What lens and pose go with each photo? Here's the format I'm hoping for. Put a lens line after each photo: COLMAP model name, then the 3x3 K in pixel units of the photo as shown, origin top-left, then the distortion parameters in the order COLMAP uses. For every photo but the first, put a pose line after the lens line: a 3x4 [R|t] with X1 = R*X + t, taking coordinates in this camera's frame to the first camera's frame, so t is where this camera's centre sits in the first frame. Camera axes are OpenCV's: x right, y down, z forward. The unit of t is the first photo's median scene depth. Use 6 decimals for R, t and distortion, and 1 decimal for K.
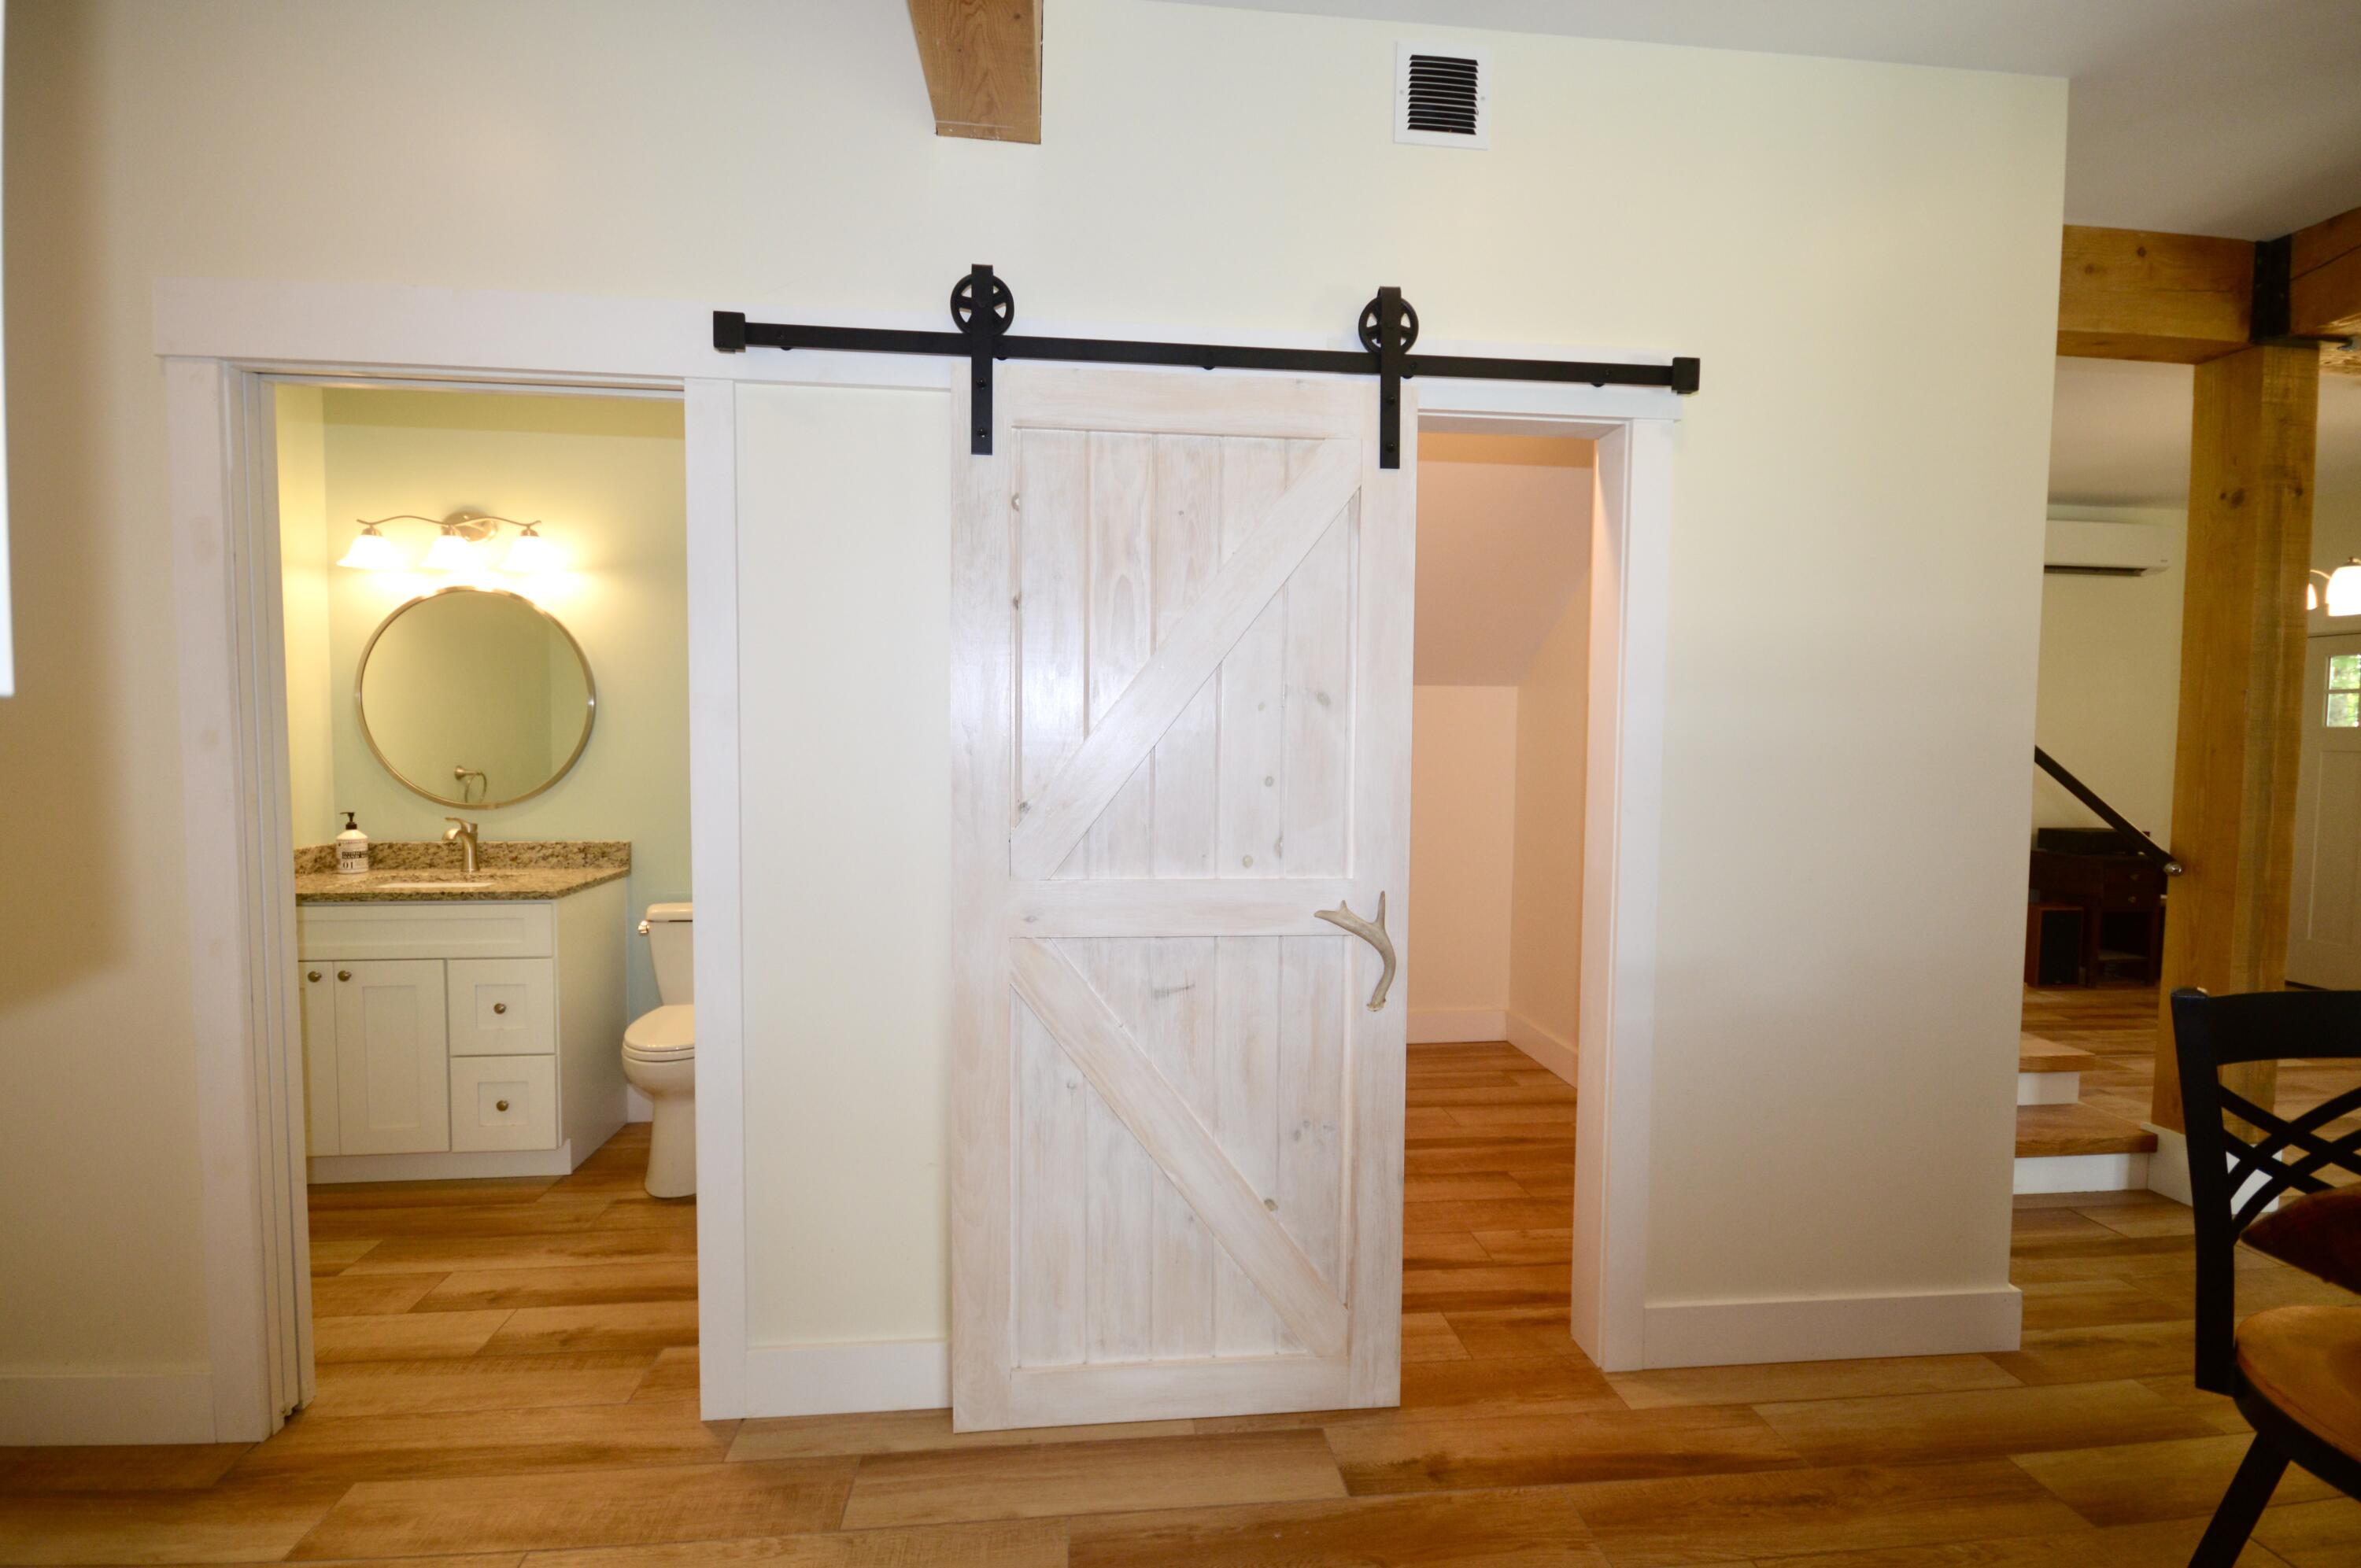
lens RADIAL K [[1063.1, 0, 1179.1], [0, 1063.1, 793.1], [0, 0, 1]] dist [-0.000426, -0.000353]
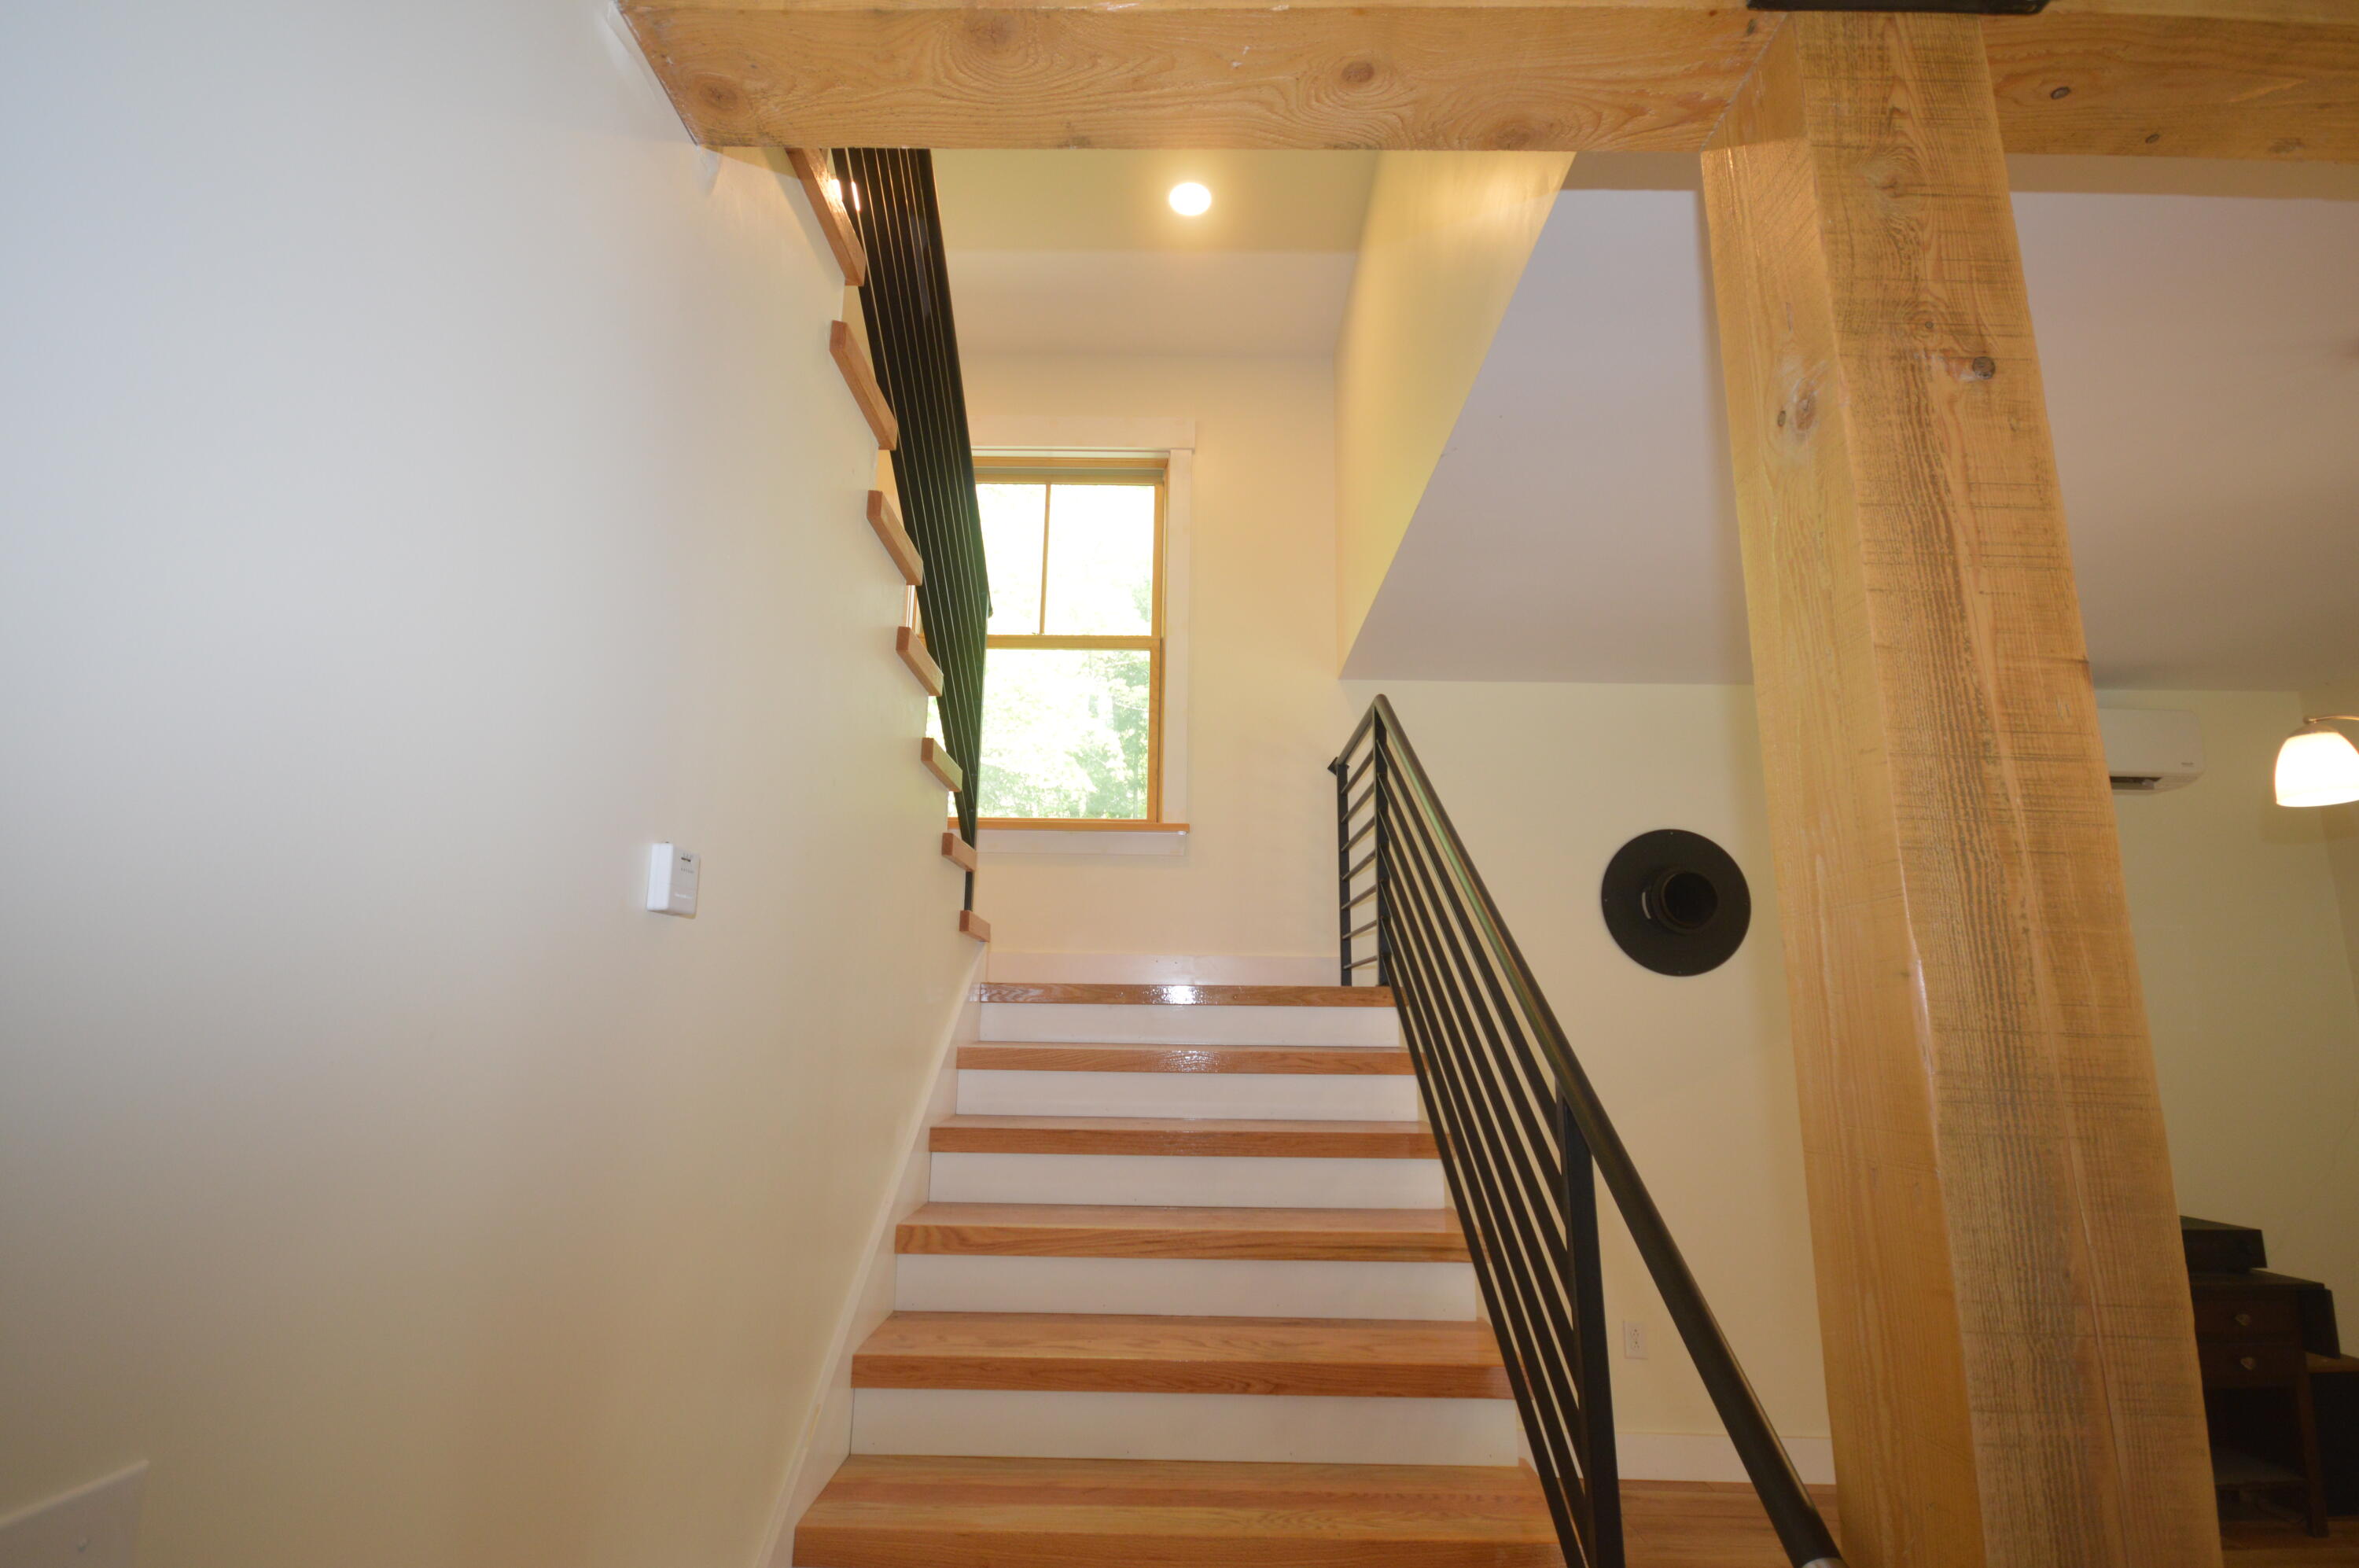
lens RADIAL K [[1047.5, 0, 1174.6], [0, 1047.5, 848.7], [0, 0, 1]] dist [0.001237, 0.000065]
pose [[0.990693, -0.029419, -0.132898, 0.839737], [-0.001590, 0.973795, -0.227420, -0.062445], [0.136106, 0.225515, 0.964685, 0.680997]]
